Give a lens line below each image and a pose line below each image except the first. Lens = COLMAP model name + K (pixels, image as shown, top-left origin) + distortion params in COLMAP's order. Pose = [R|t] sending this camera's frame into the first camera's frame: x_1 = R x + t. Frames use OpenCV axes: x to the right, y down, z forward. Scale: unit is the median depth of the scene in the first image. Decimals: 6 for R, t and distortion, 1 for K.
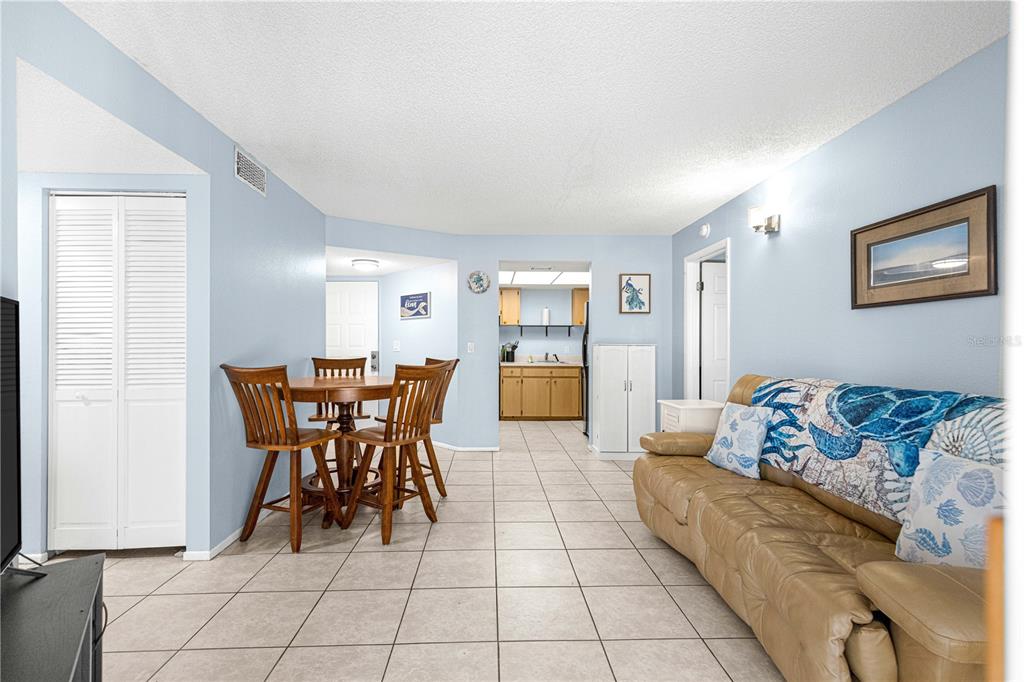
lens RADIAL K [[465.0, 0, 505.8], [0, 465.0, 350.4], [0, 0, 1]] dist [-0.003834, -0.000663]
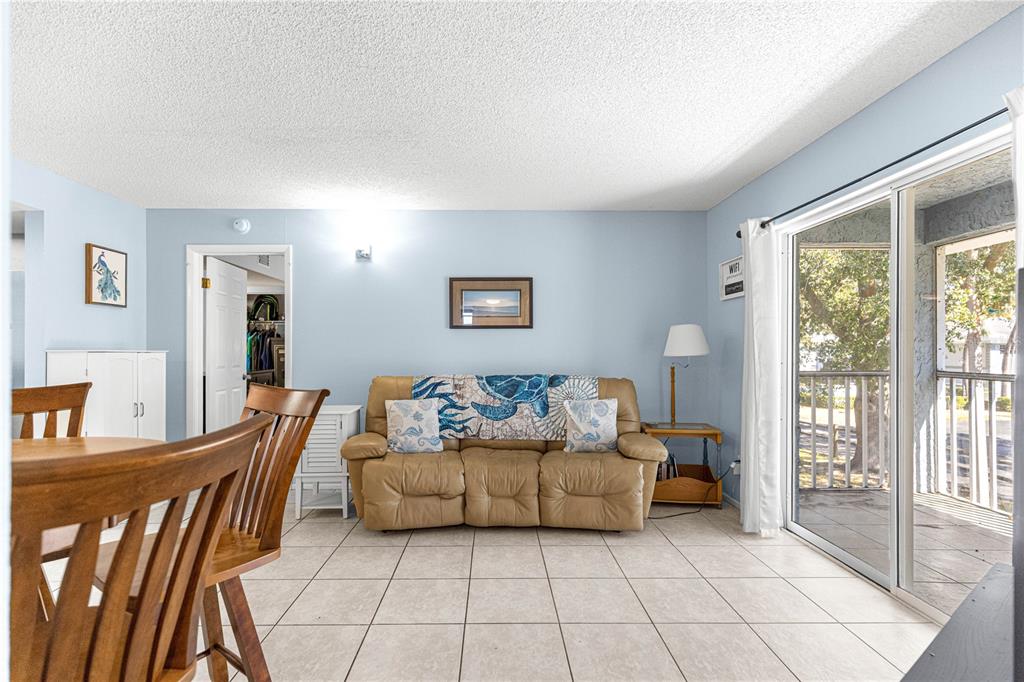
lens RADIAL K [[465.0, 0, 505.8], [0, 465.0, 350.4], [0, 0, 1]] dist [-0.003834, -0.000663]
pose [[0.016955, 0.003178, 0.999851, -0.794780], [0.011082, 0.999933, -0.003366, -0.007765], [-0.999795, 0.011137, 0.016919, 0.786909]]
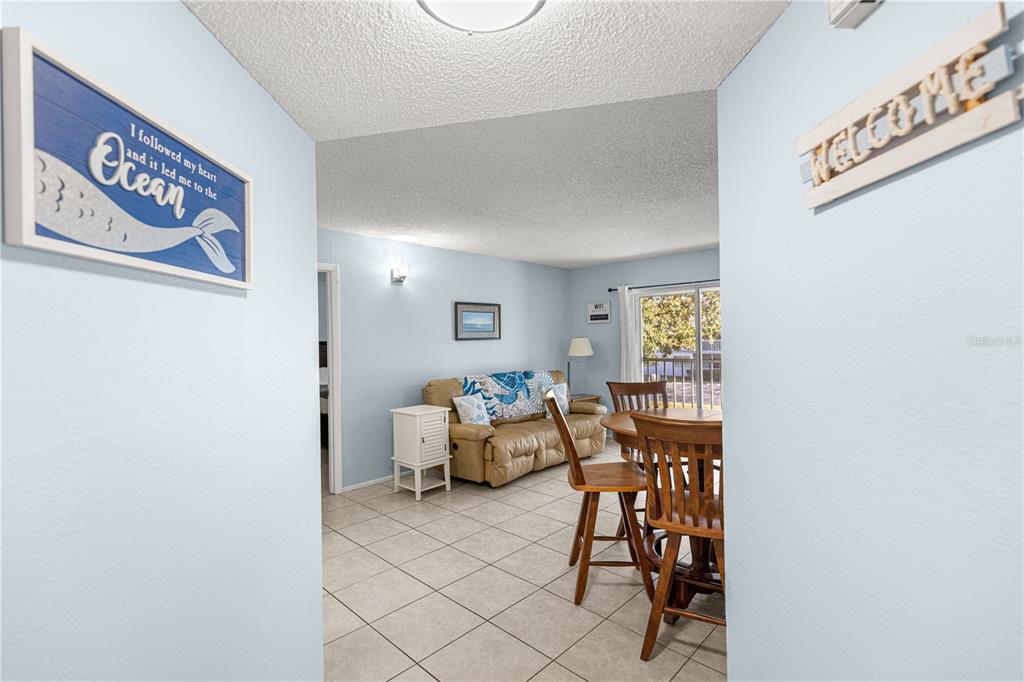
lens RADIAL K [[461.3, 0, 508.5], [0, 461.3, 337.6], [0, 0, 1]] dist [0.001138, -0.000192]
pose [[-0.689731, 0.017183, 0.723862, -0.866226], [0.025343, 0.999679, 0.000418, -0.095405], [-0.723622, 0.018634, -0.689945, 2.218913]]
